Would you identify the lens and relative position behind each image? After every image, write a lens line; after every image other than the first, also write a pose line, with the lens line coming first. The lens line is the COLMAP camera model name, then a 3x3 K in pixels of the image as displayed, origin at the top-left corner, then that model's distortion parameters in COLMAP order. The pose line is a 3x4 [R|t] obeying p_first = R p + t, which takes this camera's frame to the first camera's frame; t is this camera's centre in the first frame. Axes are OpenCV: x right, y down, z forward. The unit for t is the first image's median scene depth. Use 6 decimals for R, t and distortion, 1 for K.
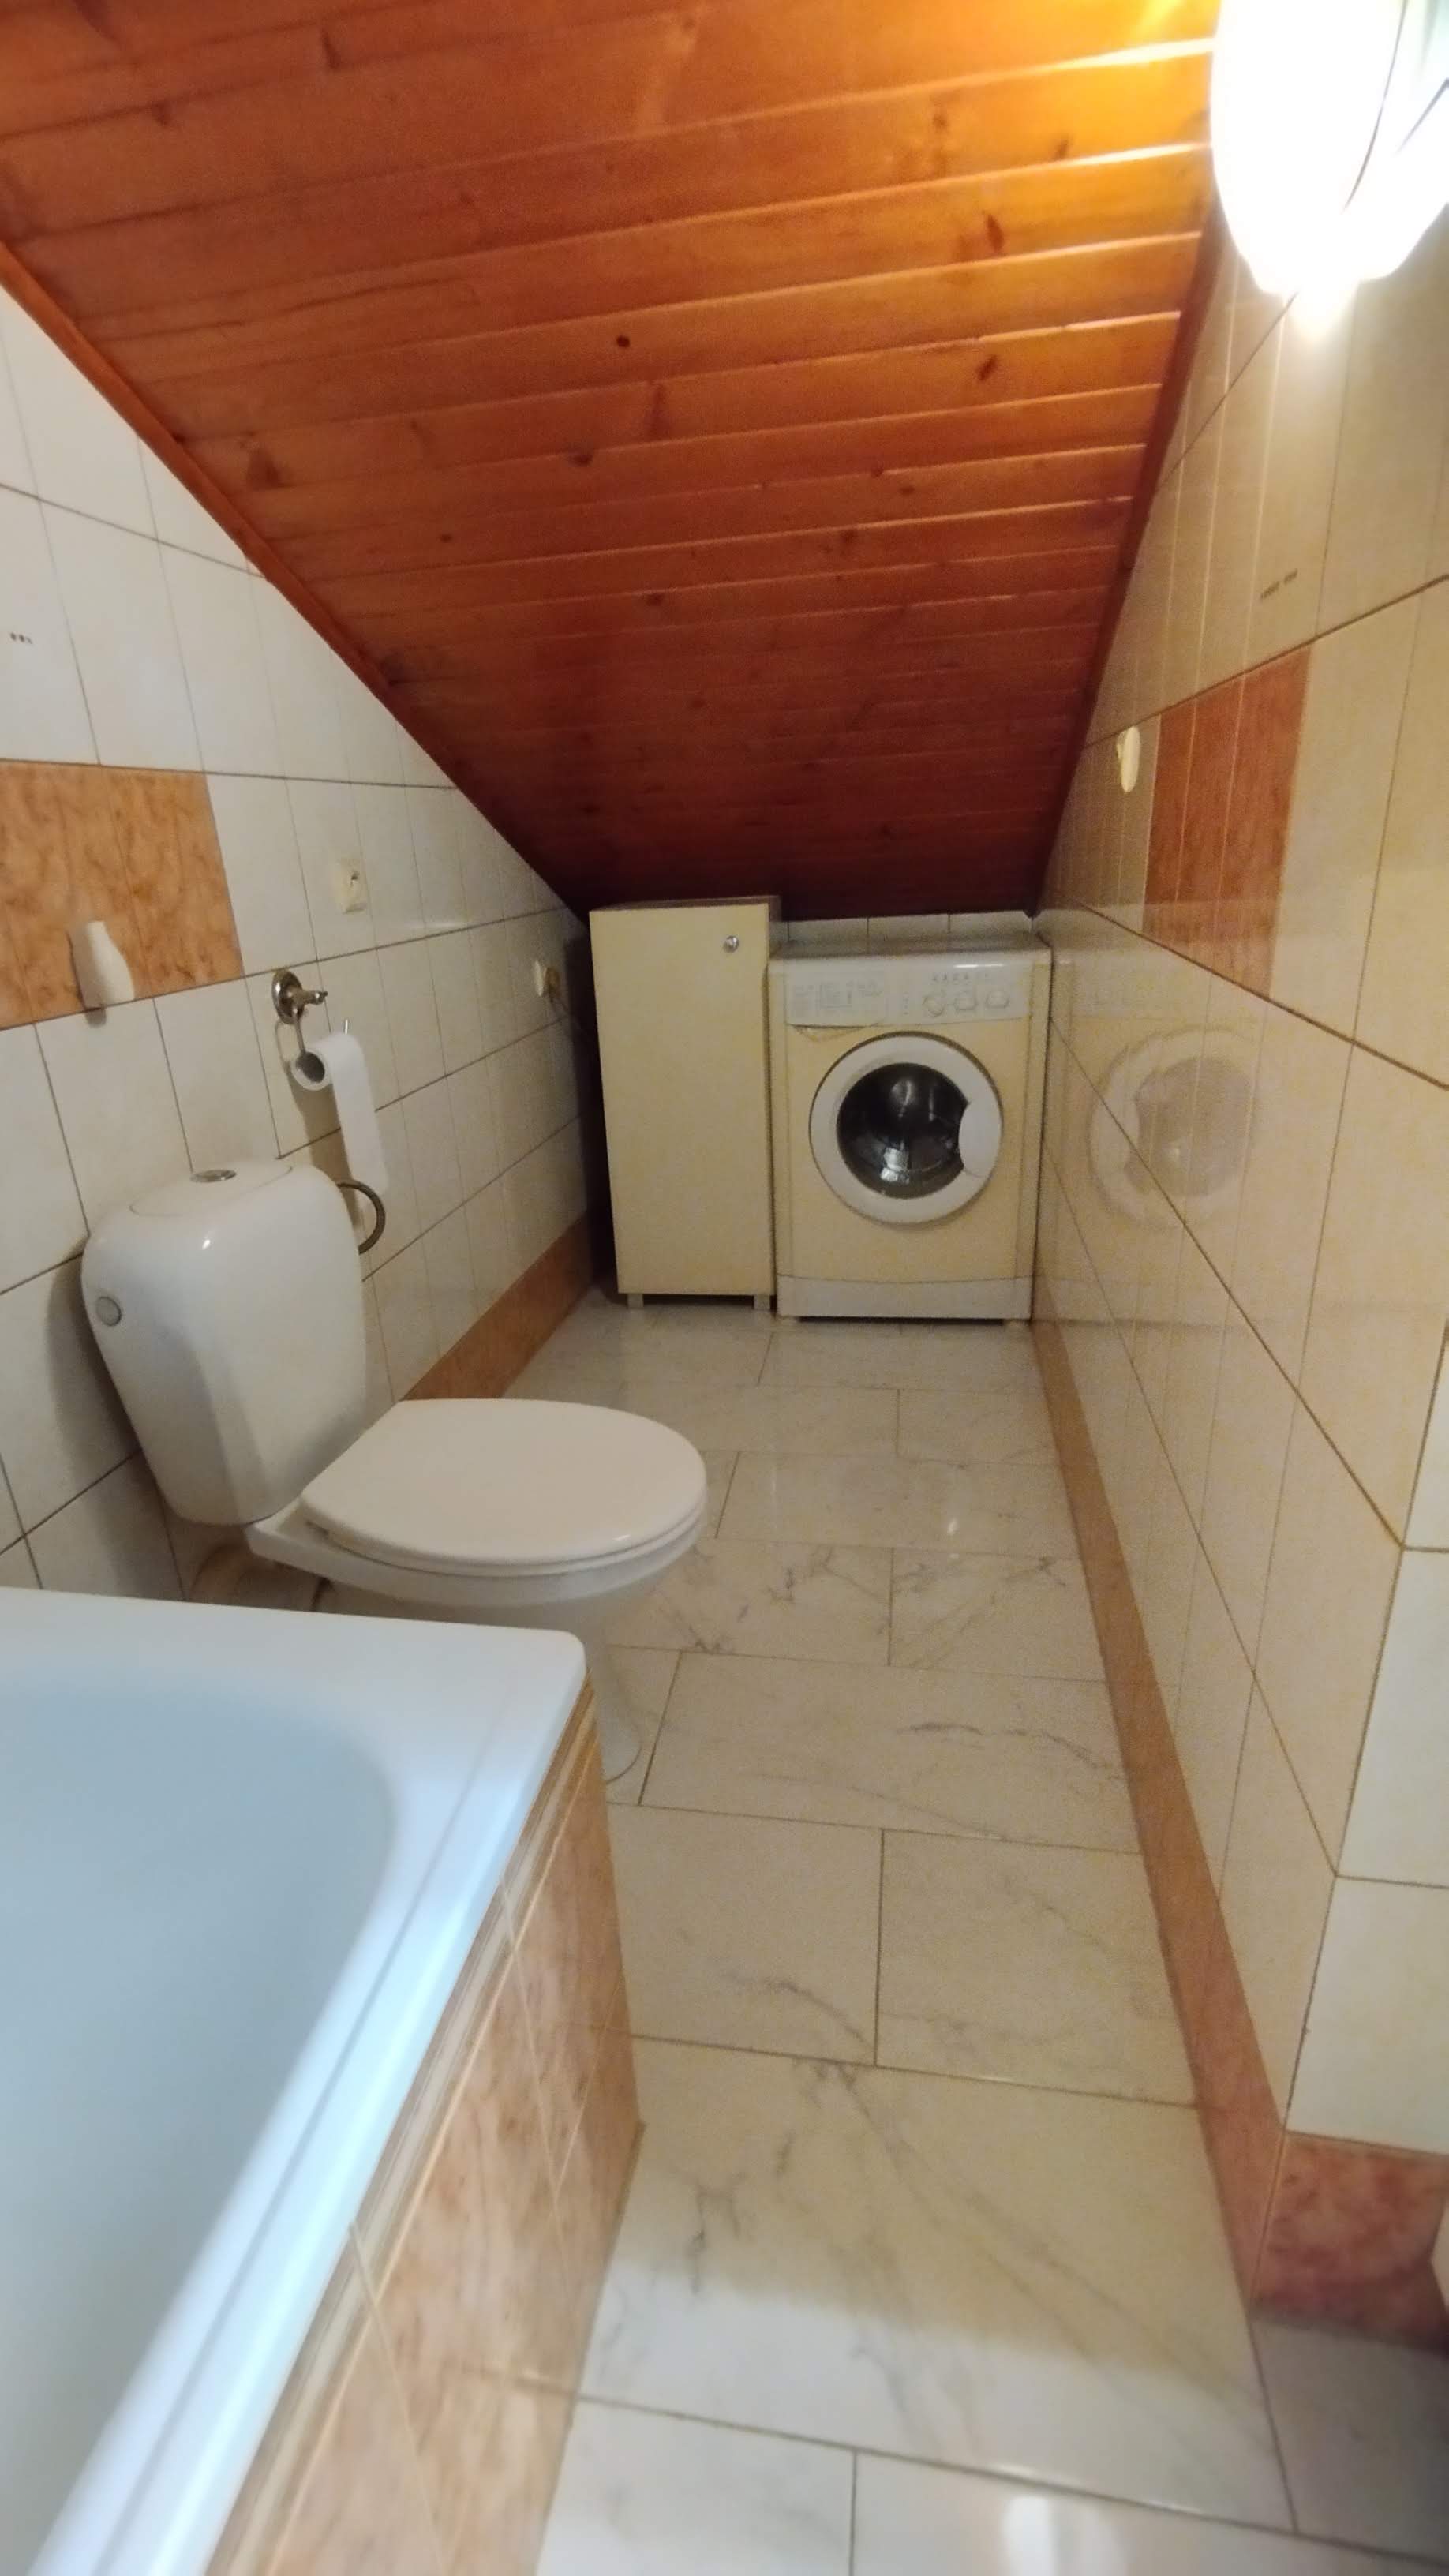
lens RADIAL K [[1178.7, 0, 703.3], [0, 1178.7, 1325.6], [0, 0, 1]] dist [-0.000119, -0.000093]
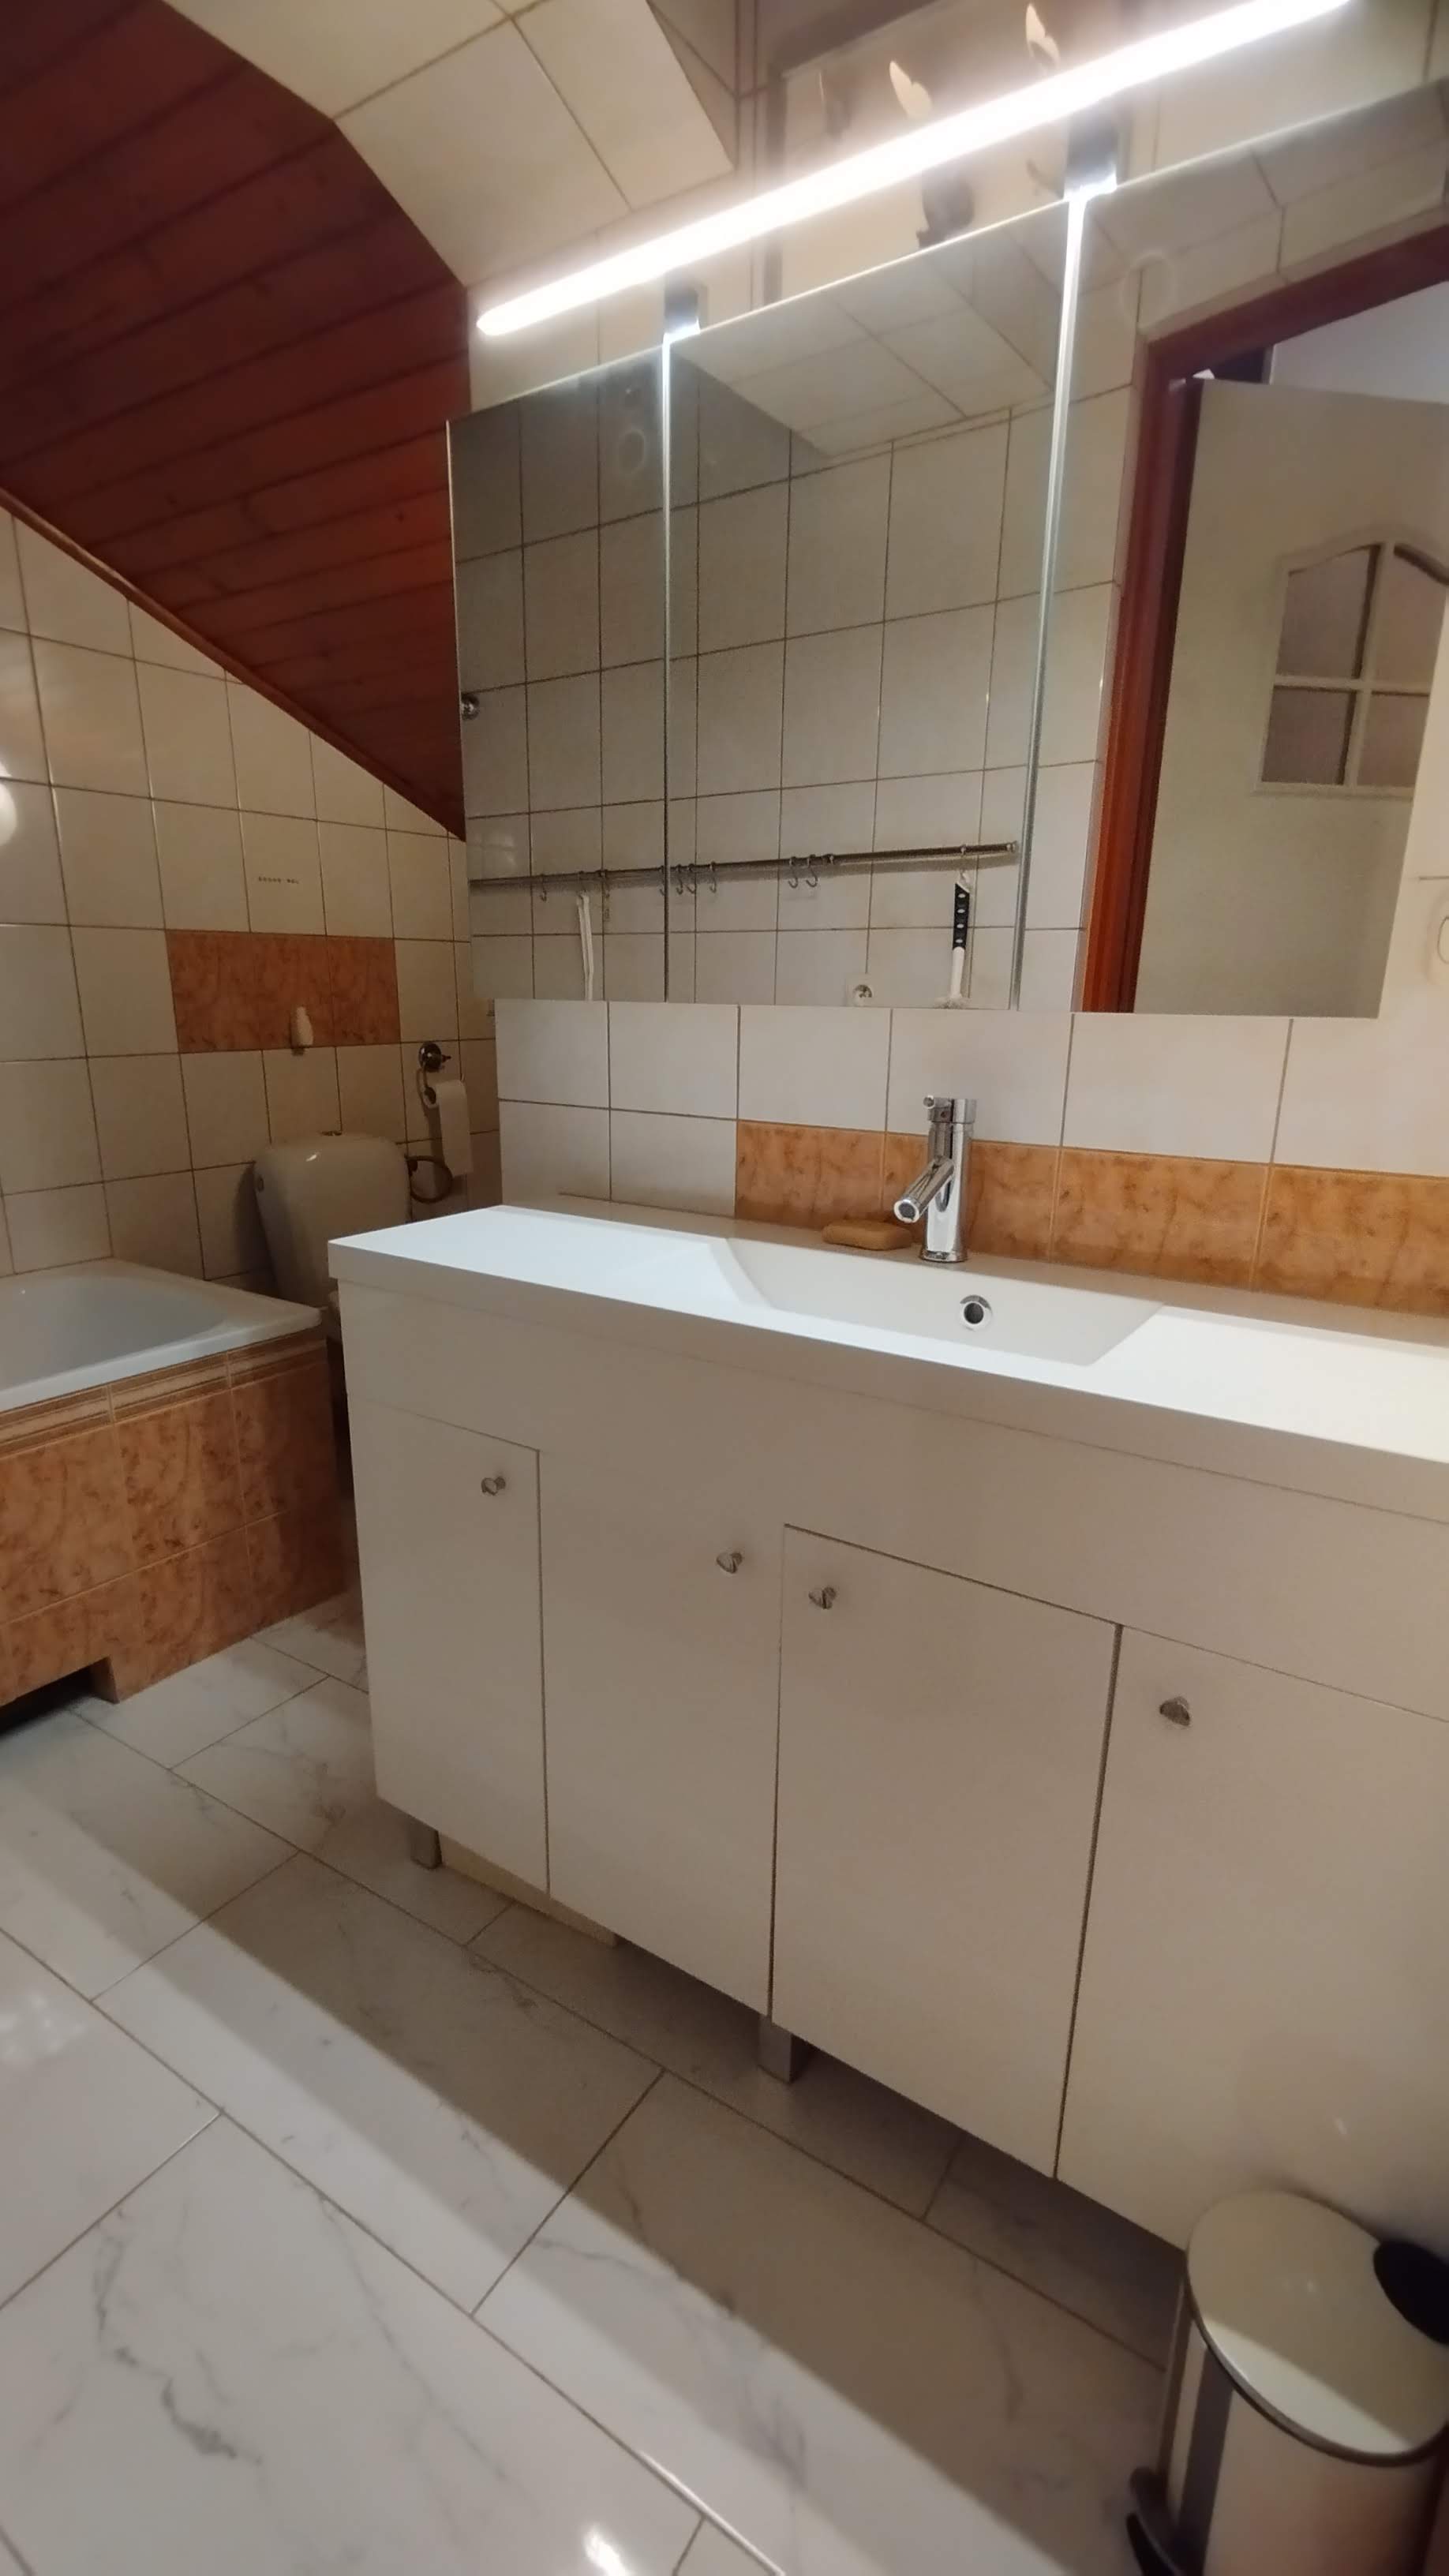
lens RADIAL K [[1178.7, 0, 703.3], [0, 1178.7, 1325.6], [0, 0, 1]] dist [-0.000119, -0.000093]
pose [[0.916692, 0.171496, -0.360921, 0.922457], [-0.205576, 0.976925, -0.057939, 0.174128], [0.342657, 0.127309, 0.930795, -0.595215]]
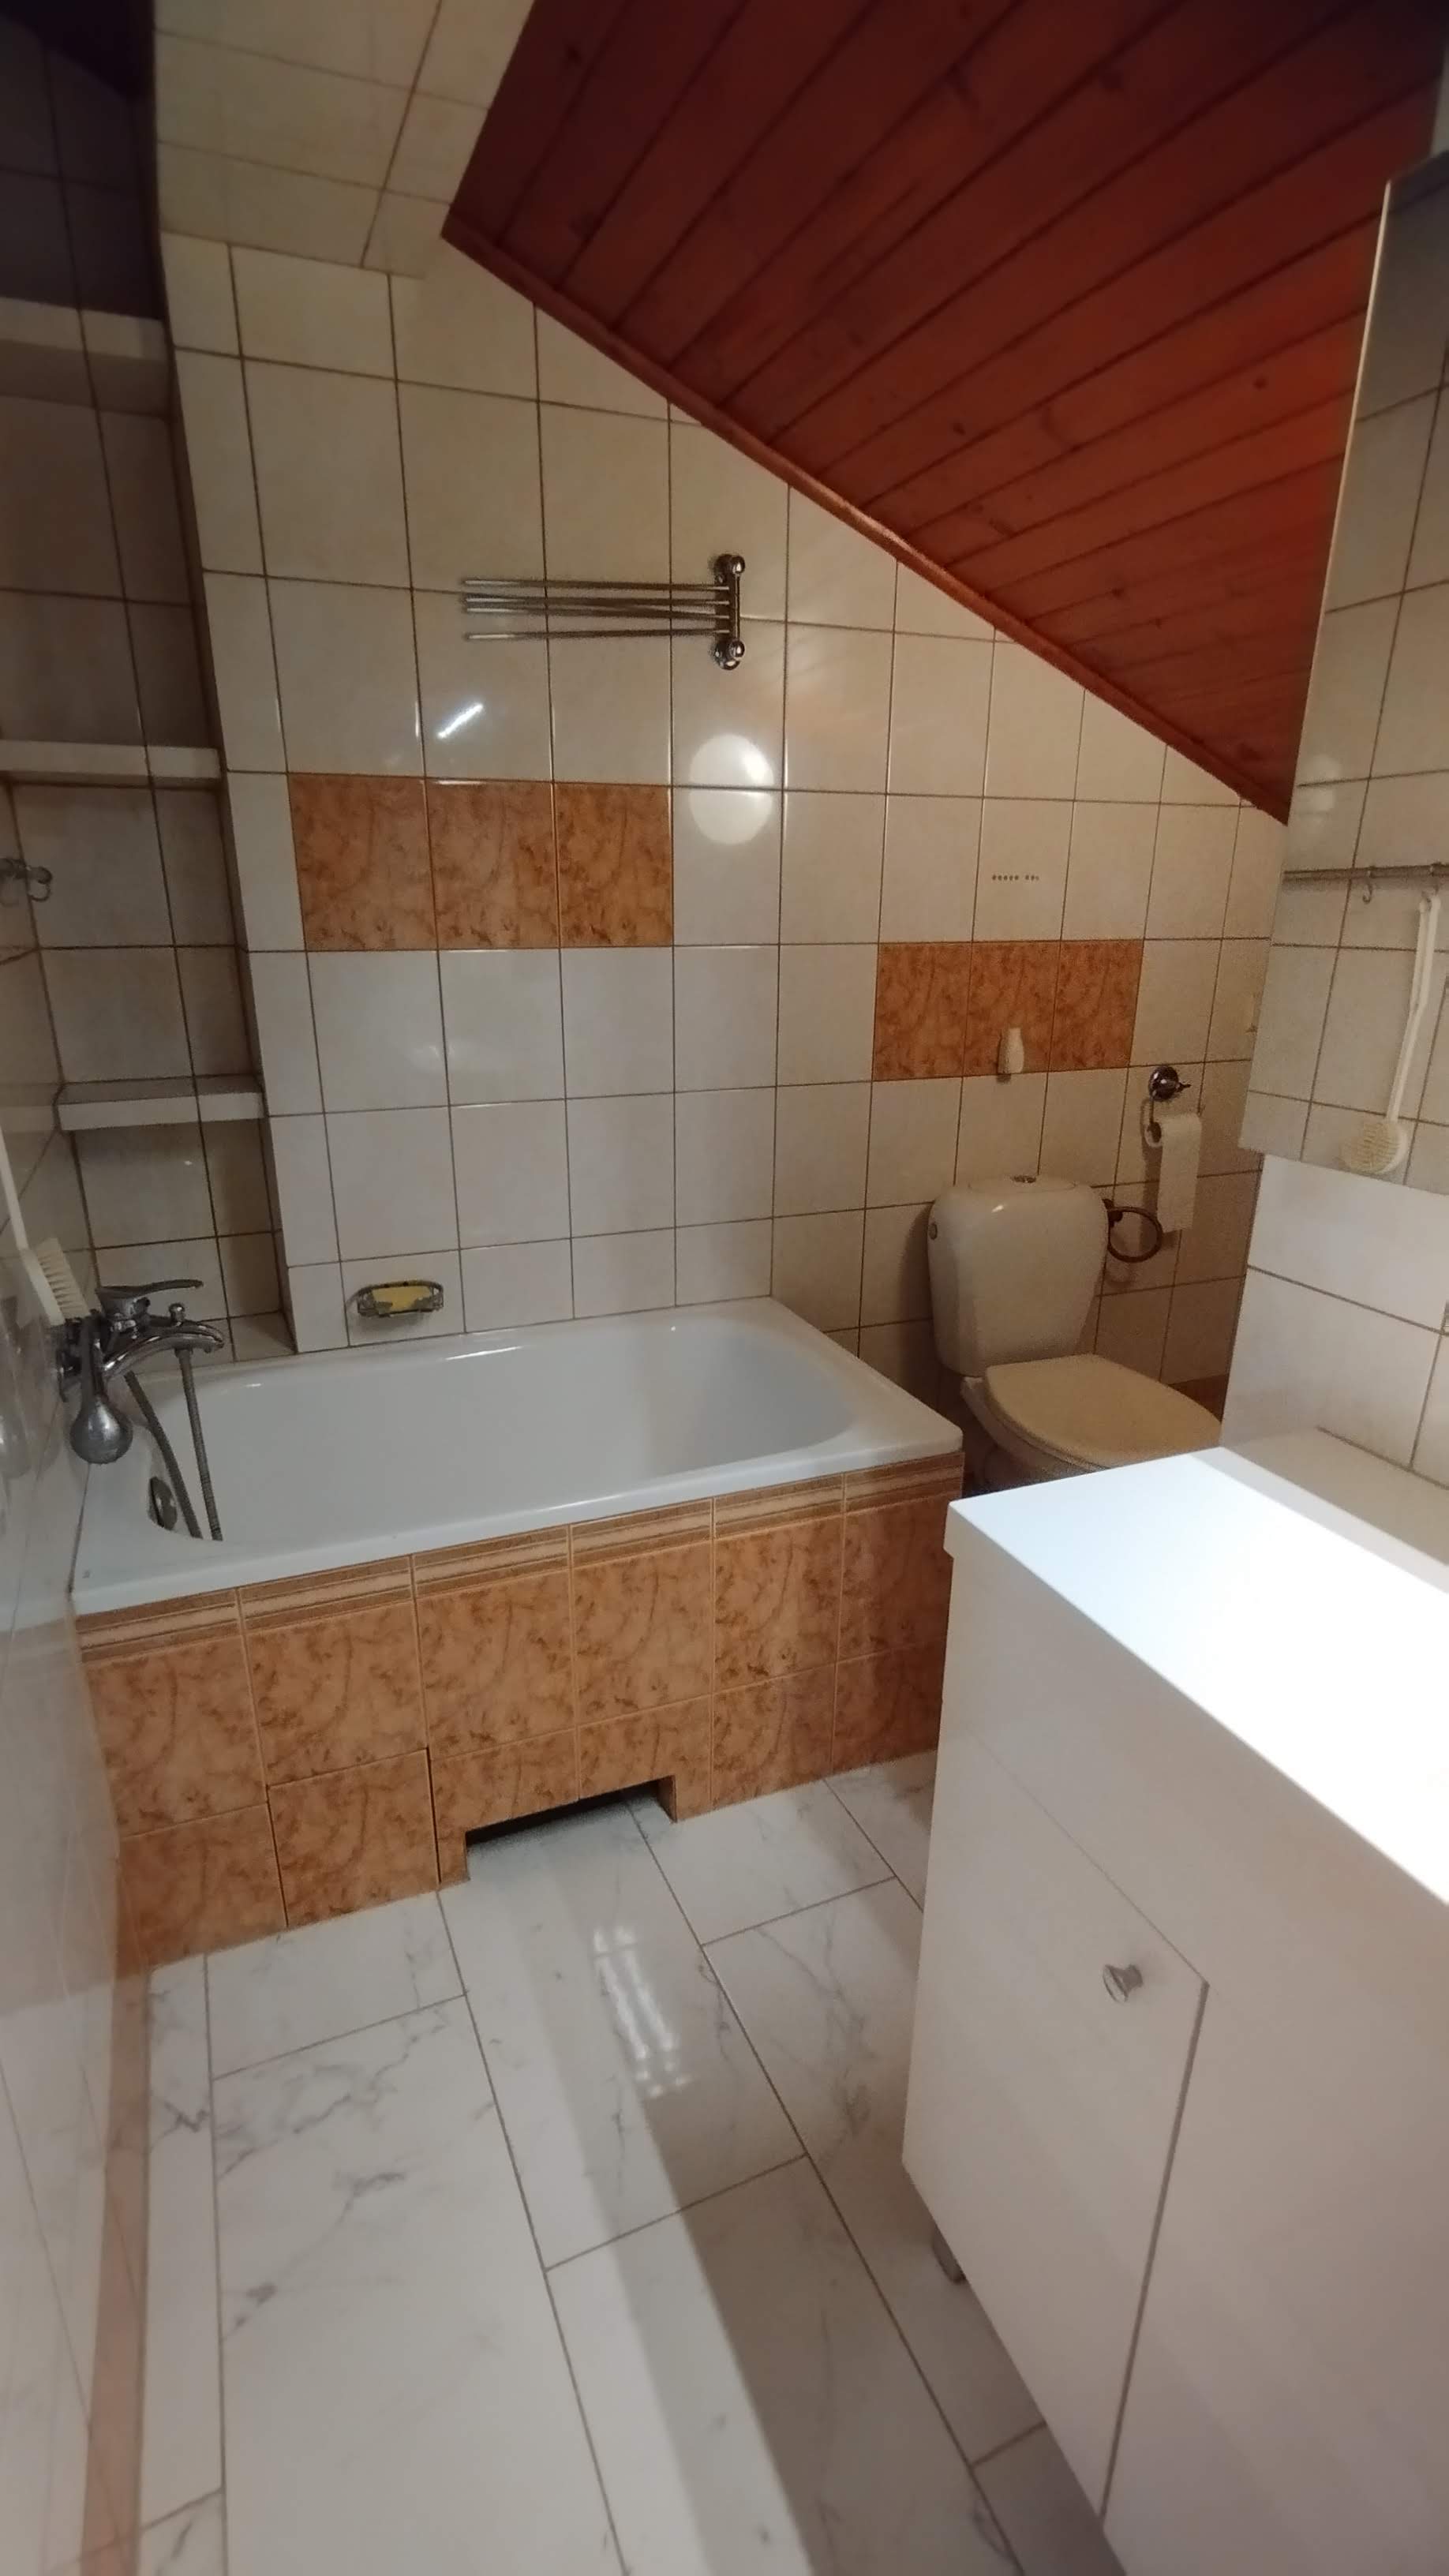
lens RADIAL K [[1178.7, 0, 703.3], [0, 1178.7, 1325.6], [0, 0, 1]] dist [-0.000119, -0.000093]
pose [[0.545966, 0.332601, -0.768959, 0.690657], [-0.348971, 0.924693, 0.152190, -0.027857], [0.761670, 0.185253, 0.620919, -0.359507]]
